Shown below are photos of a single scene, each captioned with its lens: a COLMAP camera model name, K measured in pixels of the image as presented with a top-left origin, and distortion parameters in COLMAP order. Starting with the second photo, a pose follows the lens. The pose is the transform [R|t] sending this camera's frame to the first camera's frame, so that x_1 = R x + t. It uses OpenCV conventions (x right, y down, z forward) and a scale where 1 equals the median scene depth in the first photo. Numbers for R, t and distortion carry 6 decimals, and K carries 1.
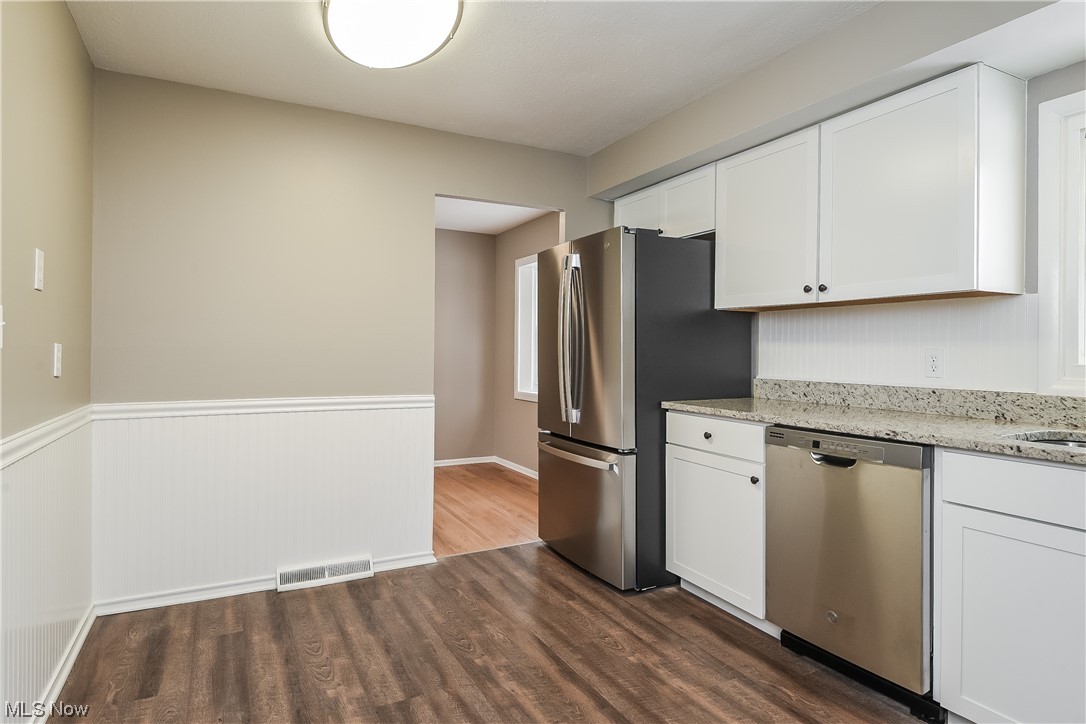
lens RADIAL K [[615.2, 0, 543.0], [0, 615.2, 362.0], [0, 0, 1]] dist [0.001892, 0.000434]
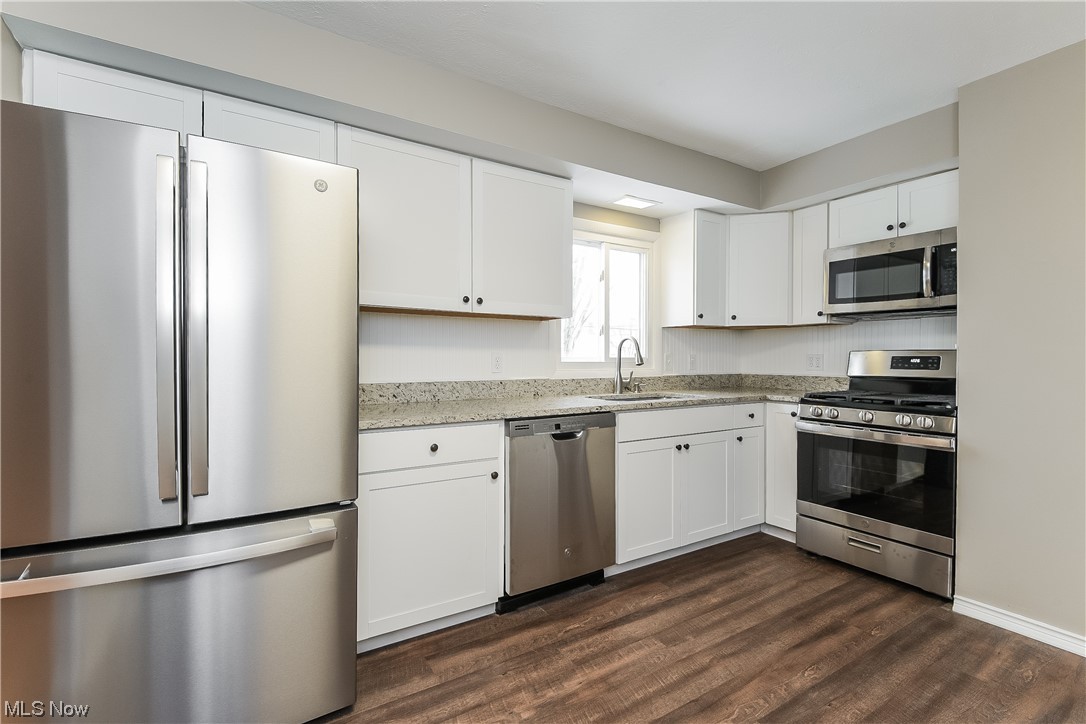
lens RADIAL K [[500.7, 0, 543.0], [0, 500.7, 362.0], [0, 0, 1]] dist [0.022027, -0.000092]
pose [[-0.087137, -0.018819, 0.996019, -0.536180], [0.014404, 0.999693, 0.020148, -0.021648], [-0.996092, 0.016102, -0.086839, 1.005897]]
